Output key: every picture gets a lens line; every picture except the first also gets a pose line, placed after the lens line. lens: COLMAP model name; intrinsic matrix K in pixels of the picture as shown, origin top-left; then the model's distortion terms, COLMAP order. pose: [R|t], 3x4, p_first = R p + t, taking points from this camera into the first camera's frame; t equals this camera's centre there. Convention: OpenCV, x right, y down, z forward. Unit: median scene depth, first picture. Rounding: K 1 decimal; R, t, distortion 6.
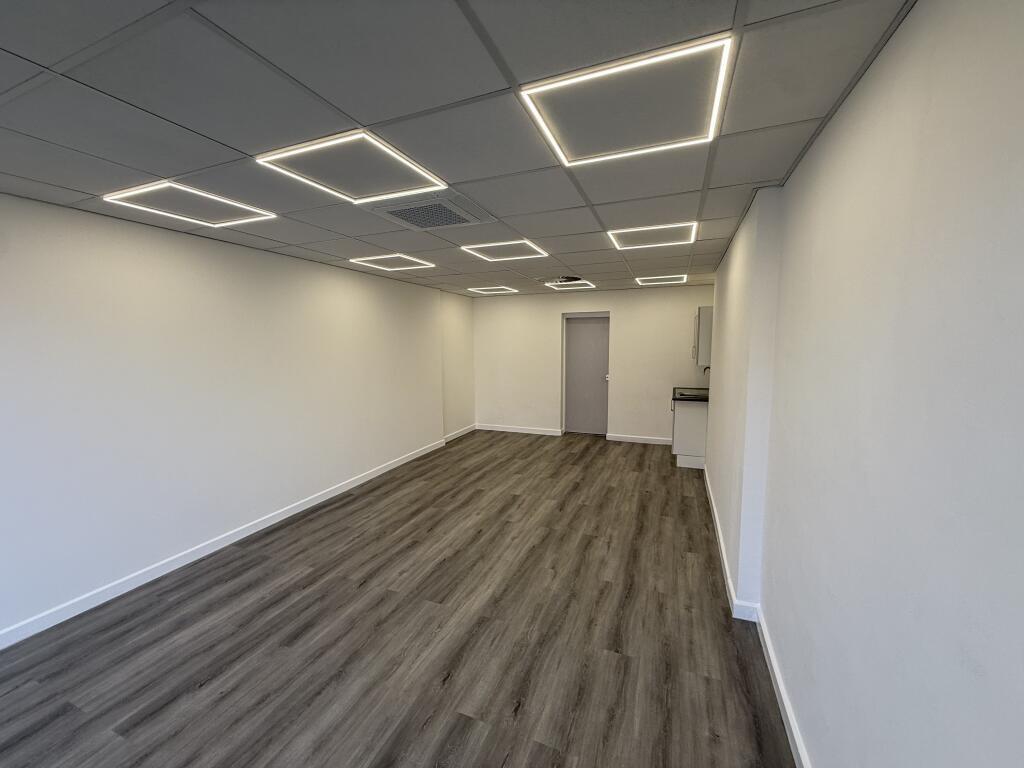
lens RADIAL K [[405.8, 0, 508.5], [0, 405.8, 382.7], [0, 0, 1]] dist [-0.000113, -0.000052]
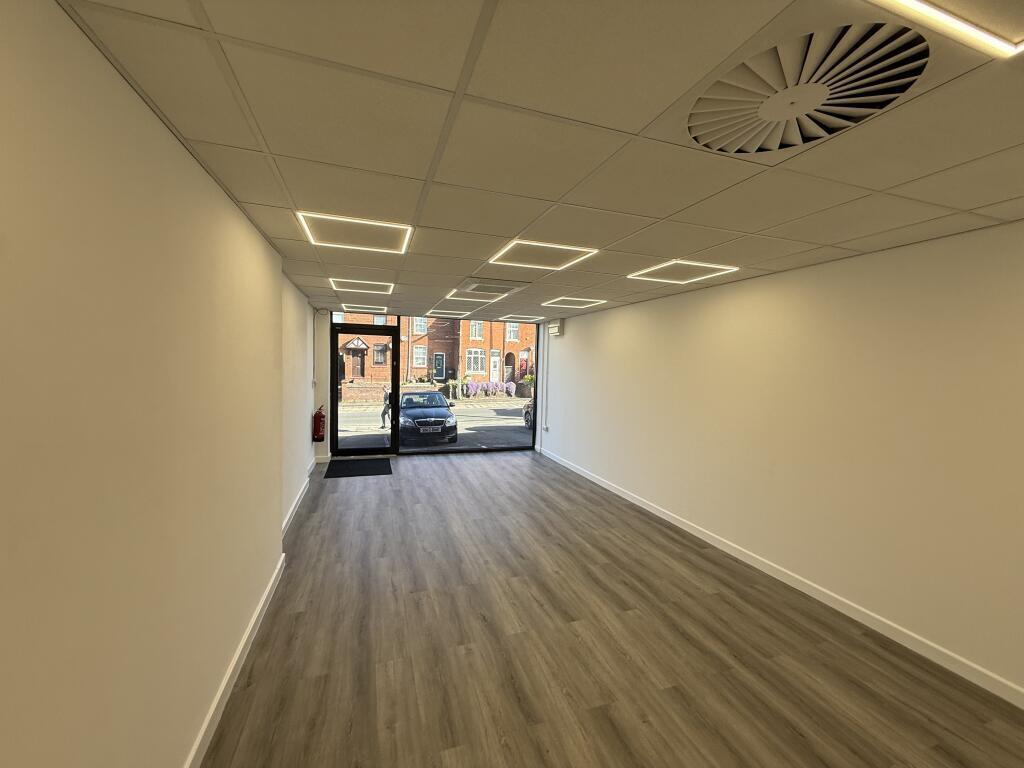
lens RADIAL K [[405.8, 0, 508.5], [0, 405.8, 382.7], [0, 0, 1]] dist [-0.000113, -0.000052]
pose [[-0.754184, 0.018125, -0.656413, 0.546348], [-0.085832, 0.988322, 0.125906, -0.161557], [0.651030, 0.151297, -0.743821, 1.509369]]
